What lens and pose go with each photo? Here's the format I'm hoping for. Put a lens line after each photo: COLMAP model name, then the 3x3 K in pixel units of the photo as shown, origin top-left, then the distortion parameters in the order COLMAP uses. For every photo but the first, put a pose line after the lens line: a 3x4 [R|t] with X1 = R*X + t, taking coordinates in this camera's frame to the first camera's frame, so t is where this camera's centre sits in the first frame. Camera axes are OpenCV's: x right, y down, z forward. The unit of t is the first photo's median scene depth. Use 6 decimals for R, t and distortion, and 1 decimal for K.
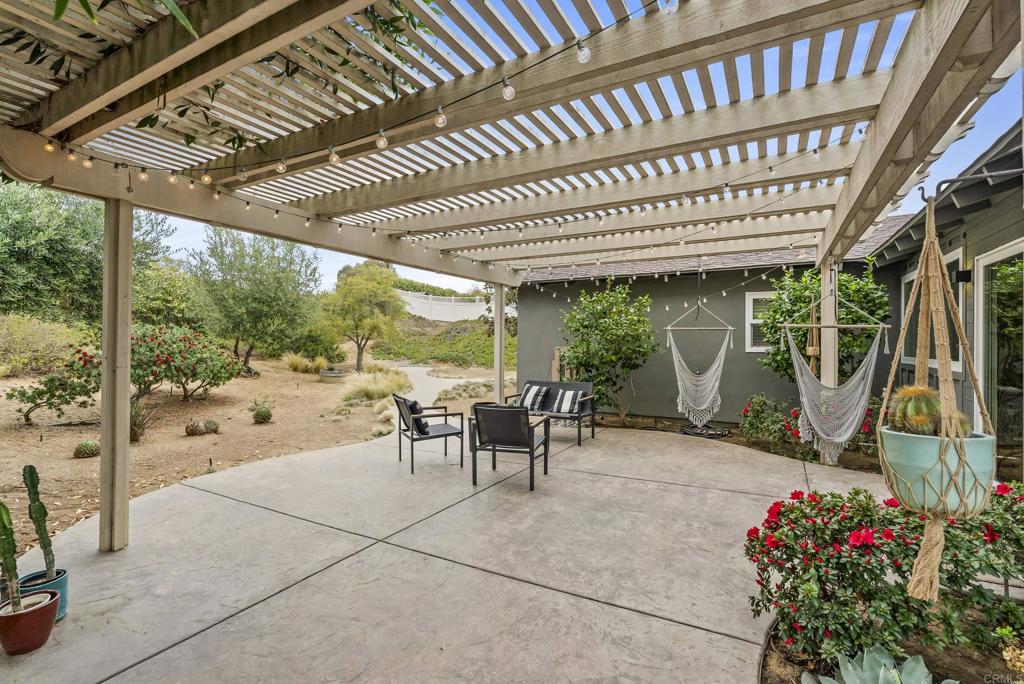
lens RADIAL K [[467.1, 0, 513.9], [0, 467.1, 341.9], [0, 0, 1]] dist [-0.004675, 0.001097]
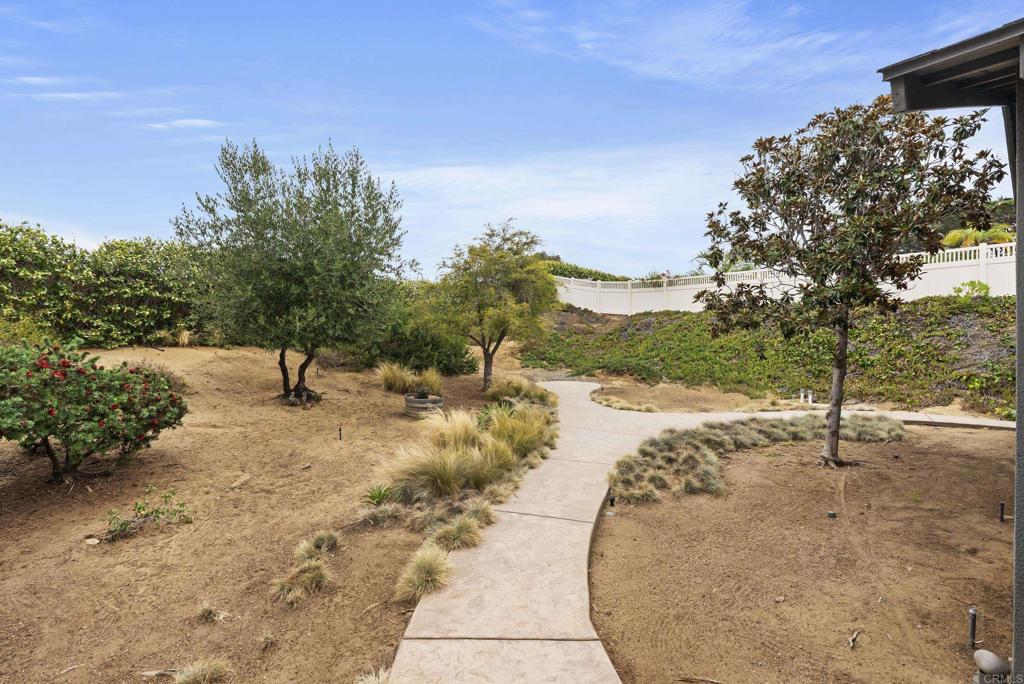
lens RADIAL K [[467.1, 0, 513.6], [0, 467.1, 341.7], [0, 0, 1]] dist [-0.004675, 0.001097]
pose [[0.934368, -0.001369, -0.356306, -0.064464], [0.002780, 0.999990, 0.003450, -0.007200], [0.356298, -0.004214, 0.934363, 0.406760]]
